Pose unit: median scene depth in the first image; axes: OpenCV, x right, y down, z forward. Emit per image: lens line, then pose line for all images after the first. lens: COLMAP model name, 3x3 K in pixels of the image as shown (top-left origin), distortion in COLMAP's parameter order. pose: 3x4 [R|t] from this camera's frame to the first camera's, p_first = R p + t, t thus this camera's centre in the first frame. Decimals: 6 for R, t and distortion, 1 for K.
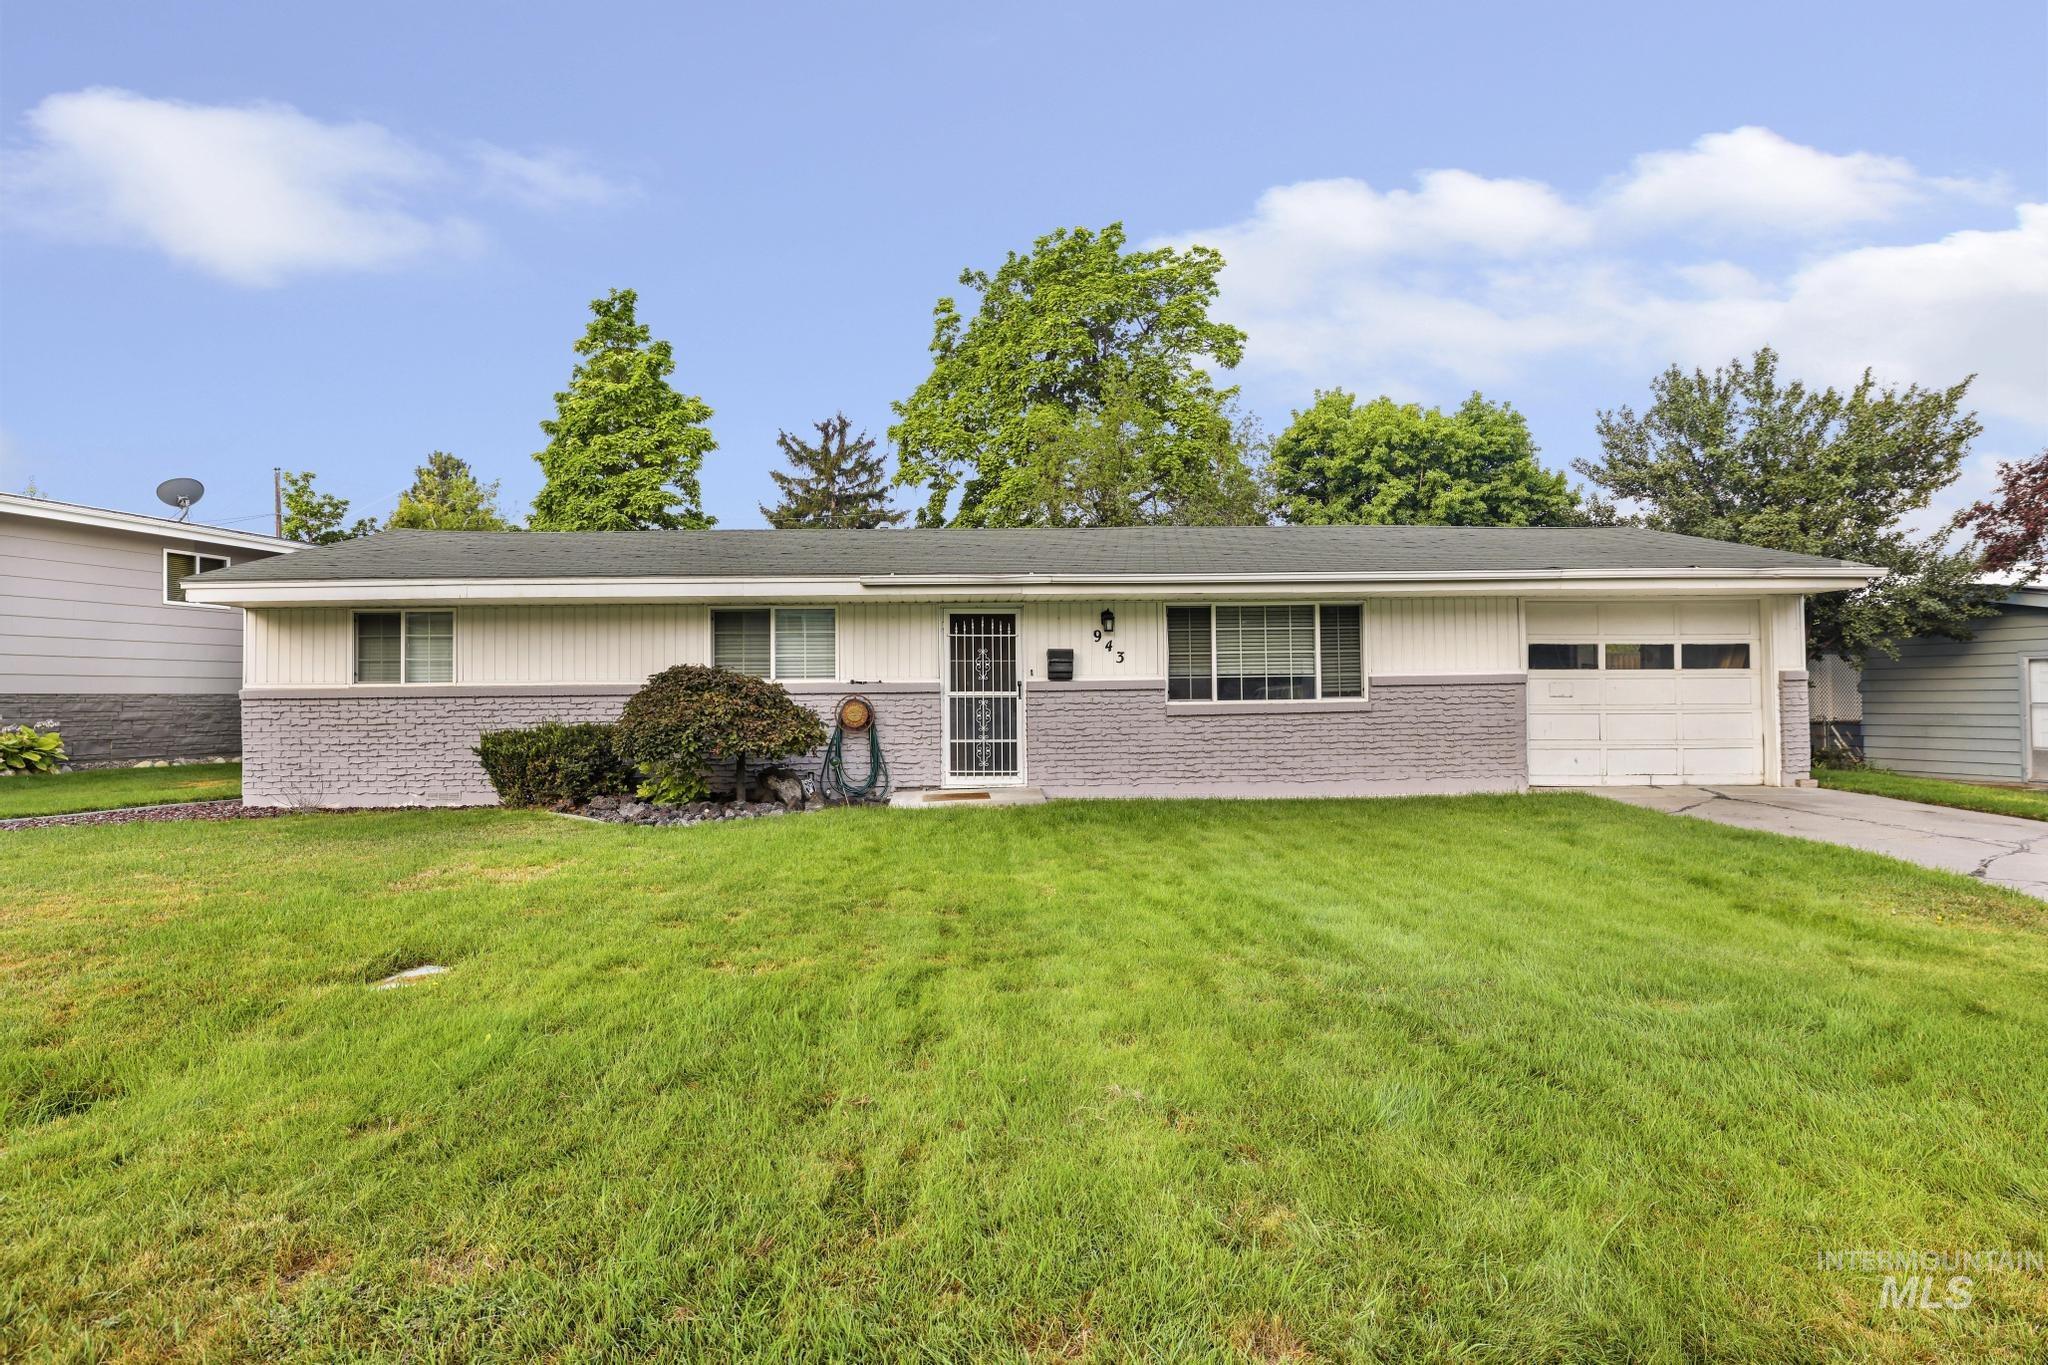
lens RADIAL K [[1140.3, 0, 1012.6], [0, 1140.3, 653.4], [0, 0, 1]] dist [-0.010520, 0.006647]
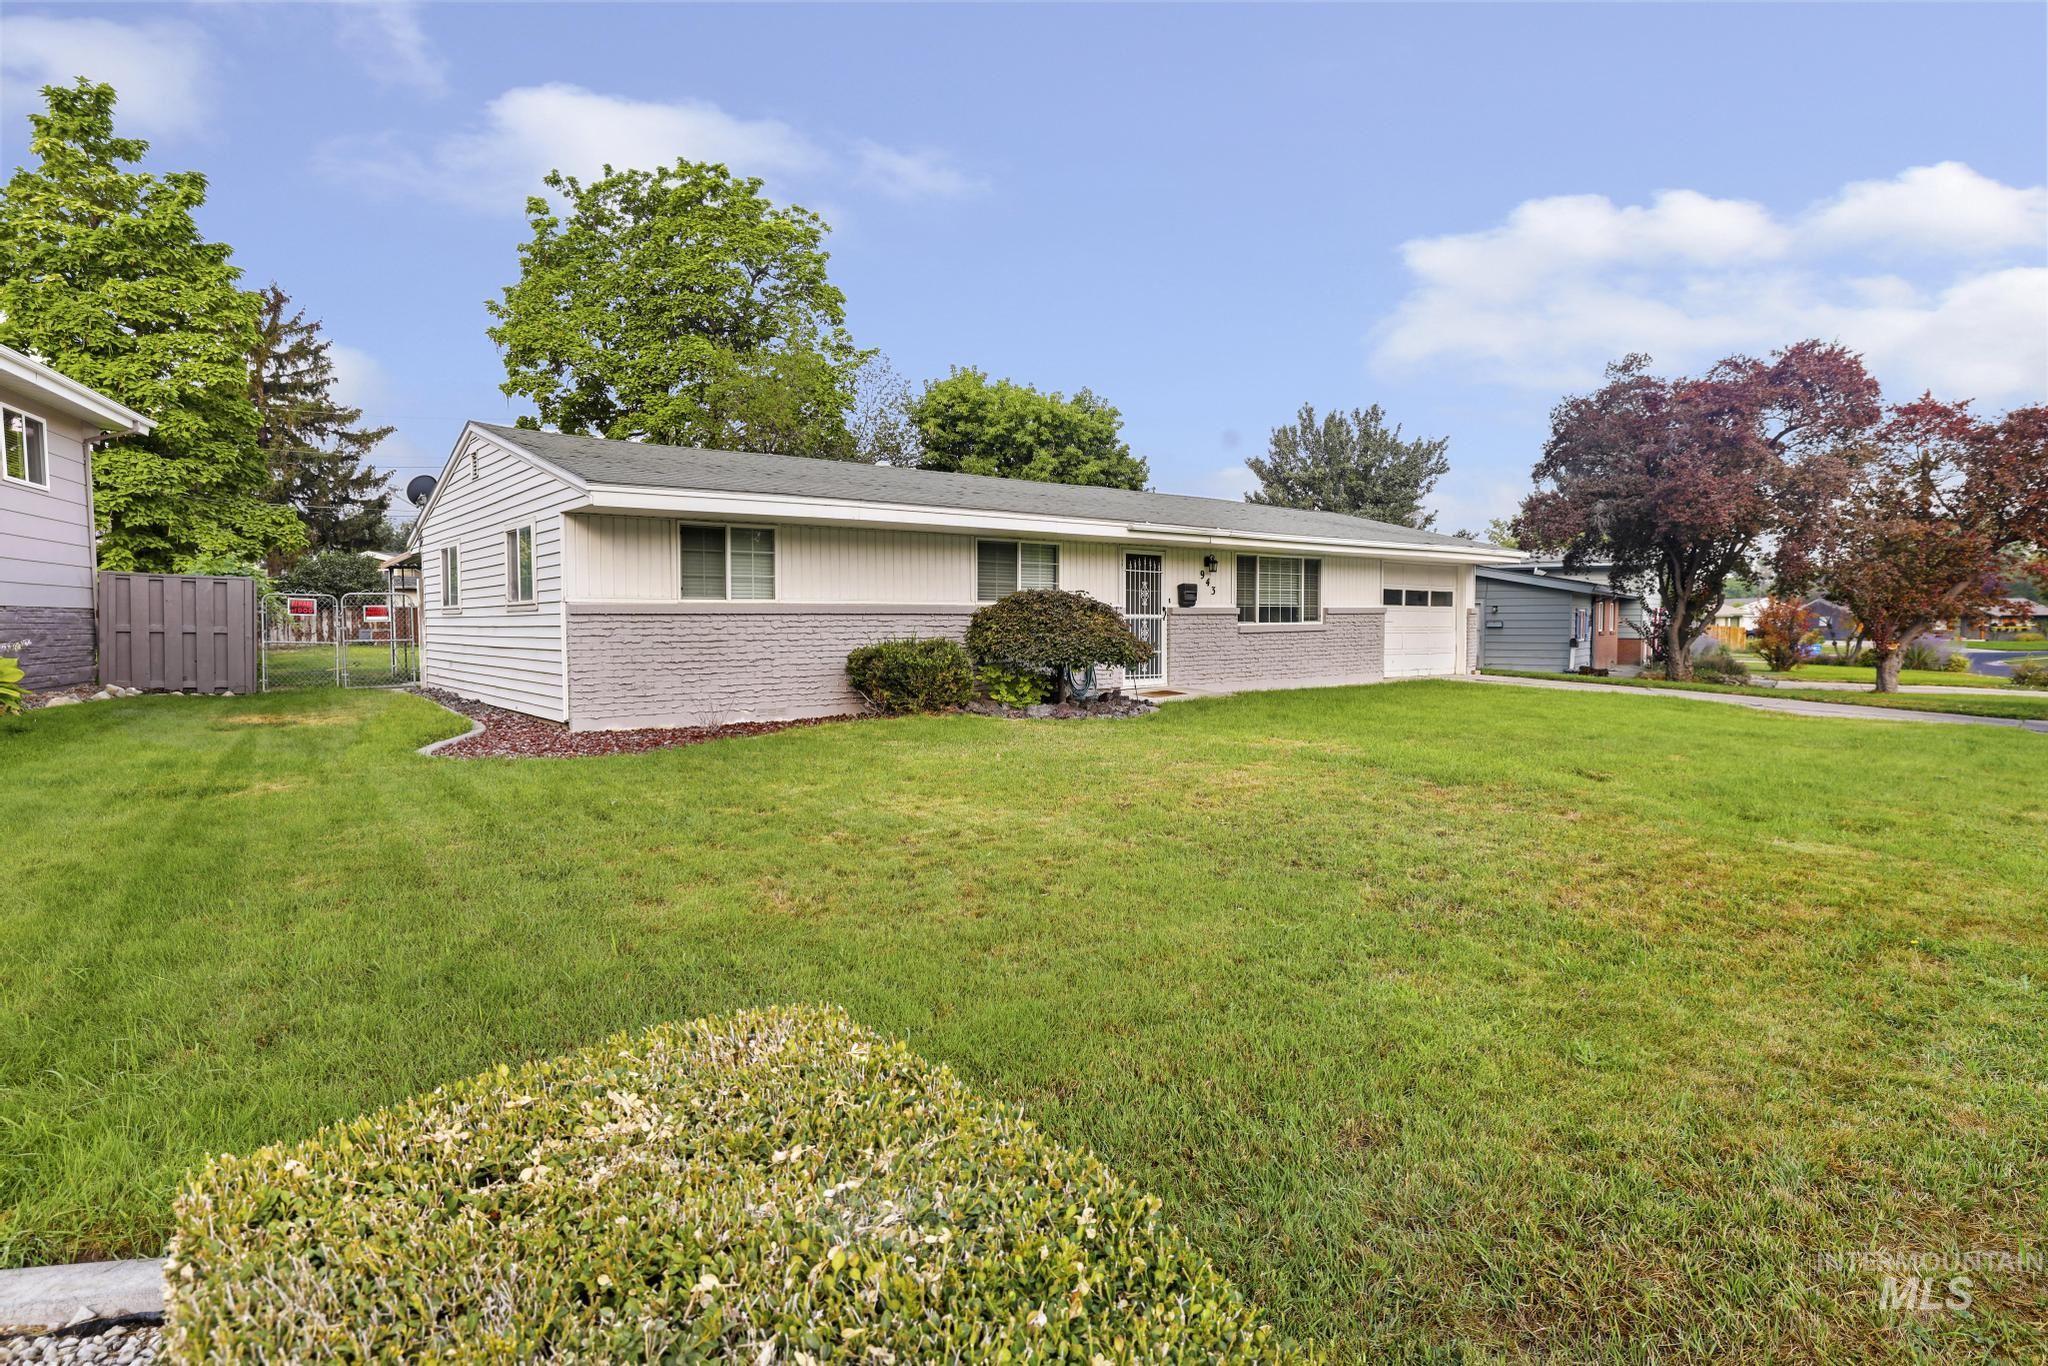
lens RADIAL K [[1066.5, 0, 1002.9], [0, 1066.5, 669.8], [0, 0, 1]] dist [-0.022313, 0.000279]
pose [[0.808555, -0.019013, 0.588113, -0.860112], [-0.029732, 0.996881, 0.073105, 0.012133], [-0.587669, -0.076595, 0.805468, 0.110638]]
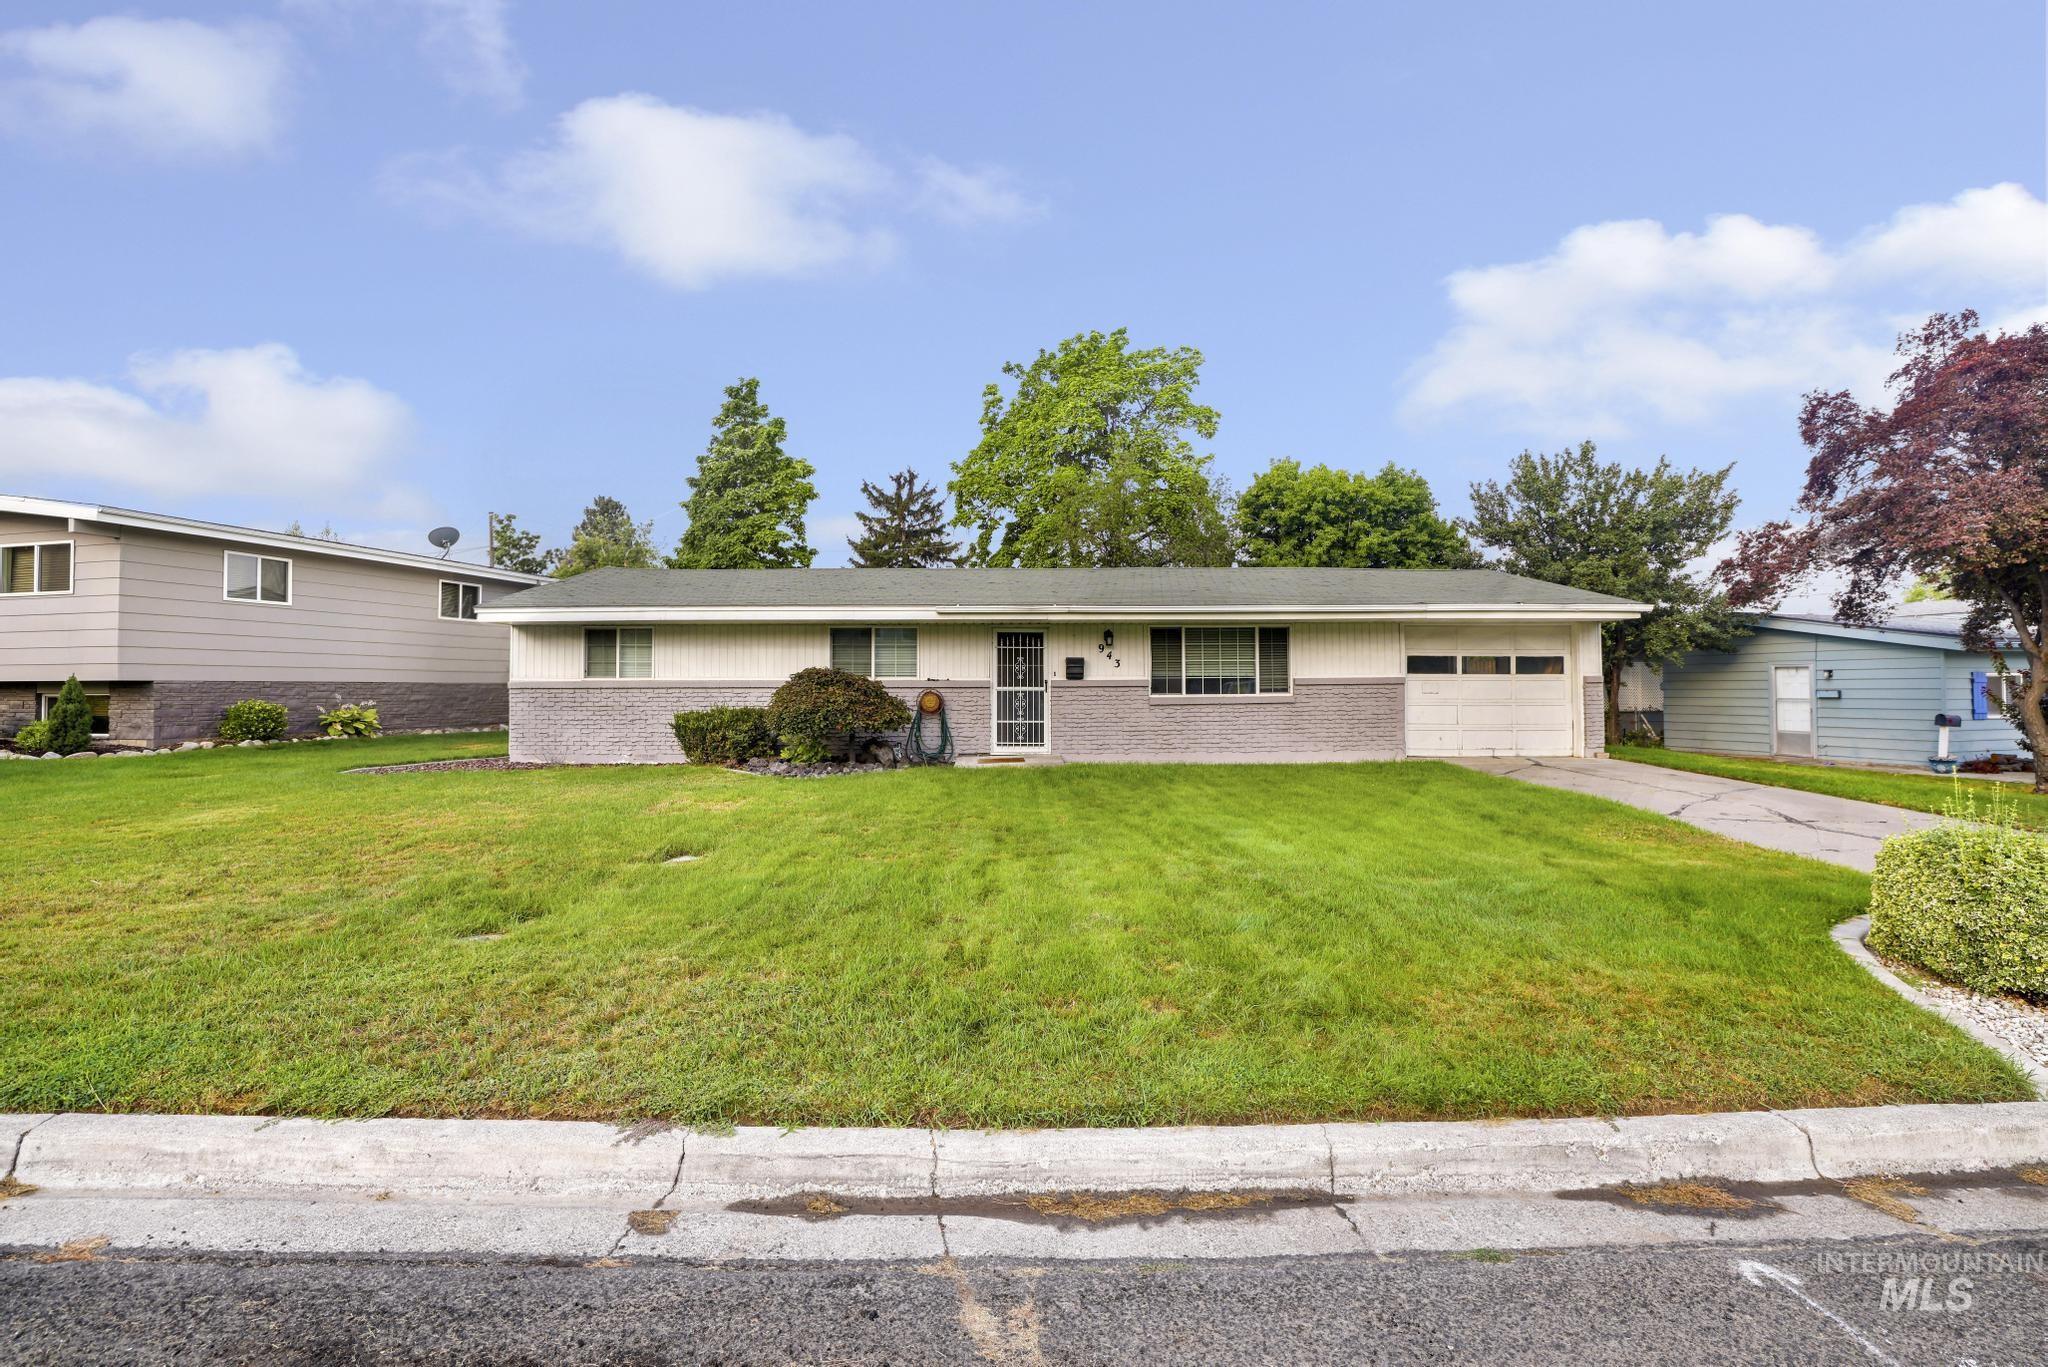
lens RADIAL K [[904.3, 0, 1024.8], [0, 904.3, 649.3], [0, 0, 1]] dist [-0.036495, 0.004070]
pose [[0.999817, 0.006771, -0.017910, -0.000476], [-0.006818, 0.999974, -0.002532, -0.010510], [0.017893, 0.002654, 0.999836, -0.124029]]
